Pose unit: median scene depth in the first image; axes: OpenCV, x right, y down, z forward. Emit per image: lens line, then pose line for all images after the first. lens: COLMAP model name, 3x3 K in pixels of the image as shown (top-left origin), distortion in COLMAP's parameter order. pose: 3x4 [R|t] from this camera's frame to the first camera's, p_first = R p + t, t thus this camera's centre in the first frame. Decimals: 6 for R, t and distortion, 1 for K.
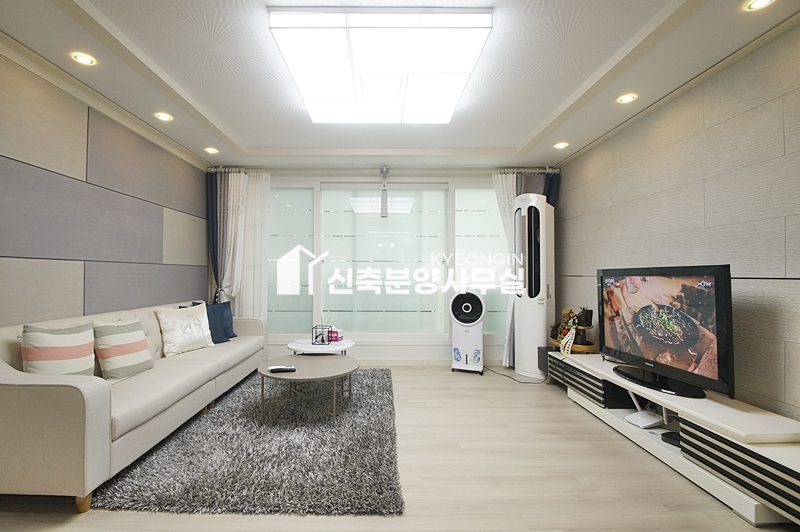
lens RADIAL K [[353.2, 0, 384.8], [0, 353.2, 267.0], [0, 0, 1]] dist [0.009643, -0.012972]
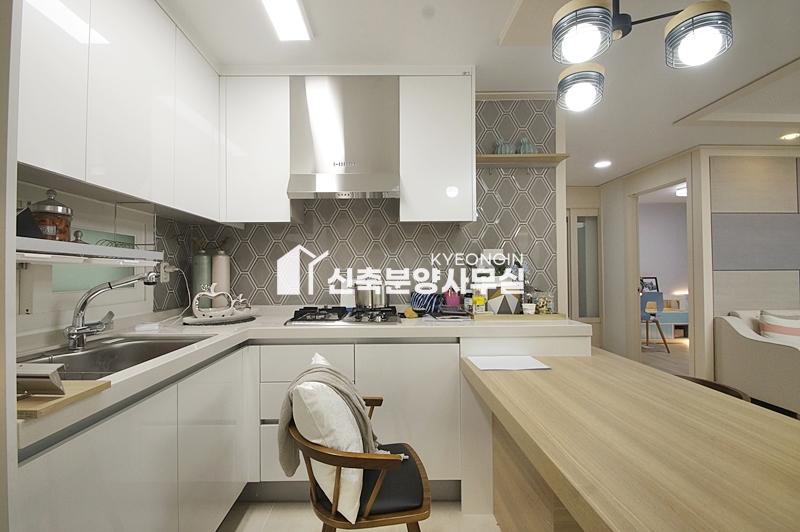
lens RADIAL K [[353.2, 0, 384.8], [0, 353.2, 267.0], [0, 0, 1]] dist [0.009643, -0.012972]
pose [[0.001098, -0.015964, -0.999872, 0.355843], [0.024712, 0.999568, -0.015932, -0.032704], [0.999694, -0.024692, 0.001492, -0.430869]]
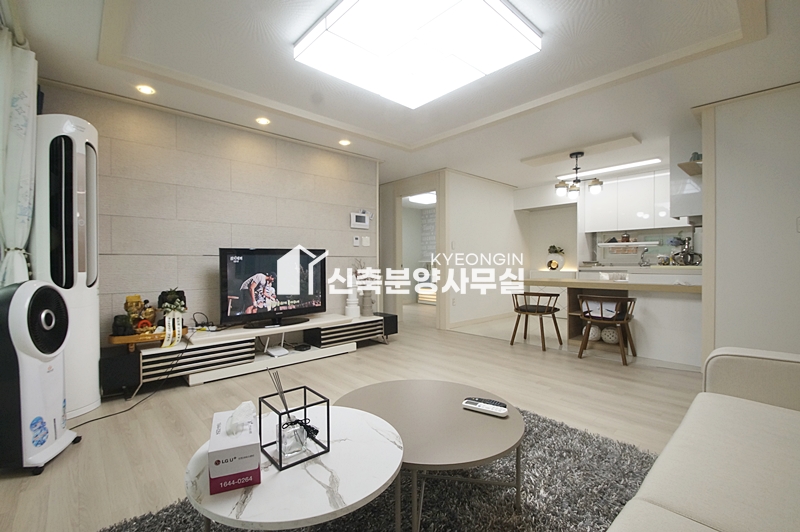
lens RADIAL K [[351.6, 0, 383.7], [0, 351.6, 266.1], [0, 0, 1]] dist [0.004224, -0.012006]
pose [[-0.660273, -0.006453, 0.750998, -0.435572], [-0.010226, 0.999948, -0.000398, 0.046883], [-0.750956, -0.007943, -0.660305, 1.088933]]
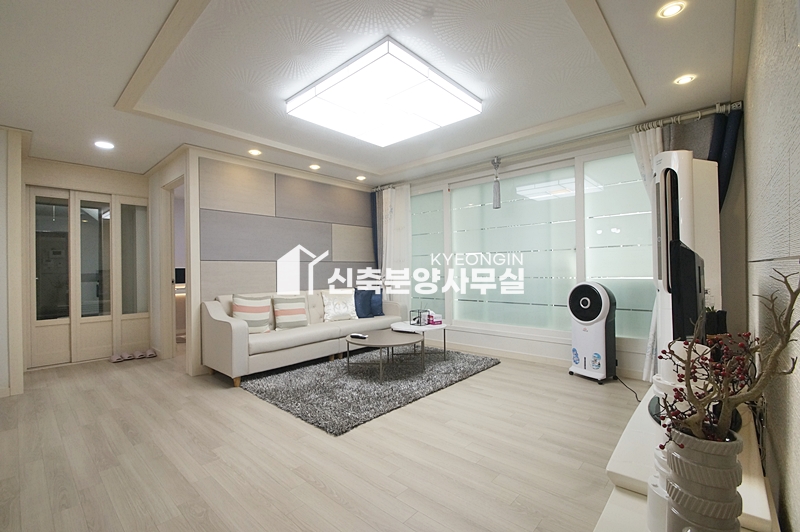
lens RADIAL K [[353.2, 0, 384.8], [0, 353.2, 267.0], [0, 0, 1]] dist [0.009643, -0.012972]
pose [[0.724440, -0.017681, -0.689111, 0.529568], [0.029213, 0.999560, 0.005064, 0.012701], [0.688718, -0.023800, 0.724638, 0.061517]]
